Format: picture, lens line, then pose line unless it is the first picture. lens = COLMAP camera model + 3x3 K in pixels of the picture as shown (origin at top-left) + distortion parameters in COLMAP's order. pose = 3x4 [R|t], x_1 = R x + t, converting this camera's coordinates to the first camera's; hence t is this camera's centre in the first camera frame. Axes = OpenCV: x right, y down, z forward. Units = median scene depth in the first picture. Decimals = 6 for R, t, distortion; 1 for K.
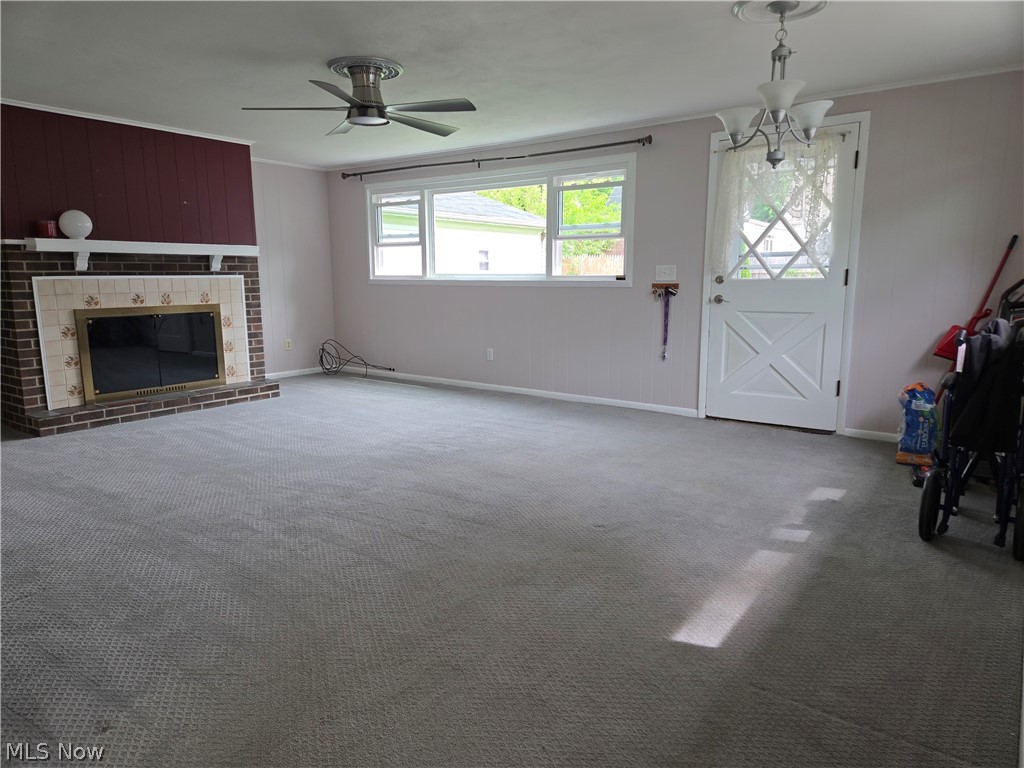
lens RADIAL K [[677.7, 0, 503.8], [0, 677.7, 385.4], [0, 0, 1]] dist [0.068153, -0.043777]
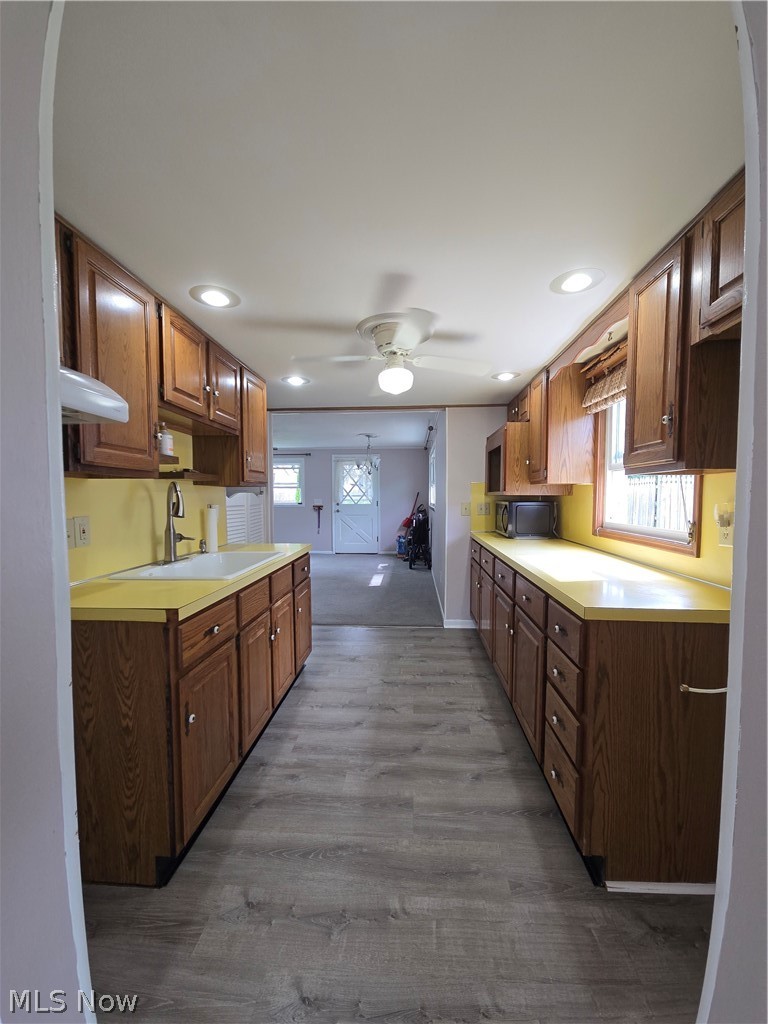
lens RADIAL K [[416.7, 0, 383.0], [0, 416.7, 520.8], [0, 0, 1]] dist [0.013951, -0.007840]
pose [[0.844967, -0.021576, 0.534384, -0.458942], [0.084495, 0.992023, -0.093549, 0.093550], [-0.528102, 0.124199, 0.840049, -0.557291]]
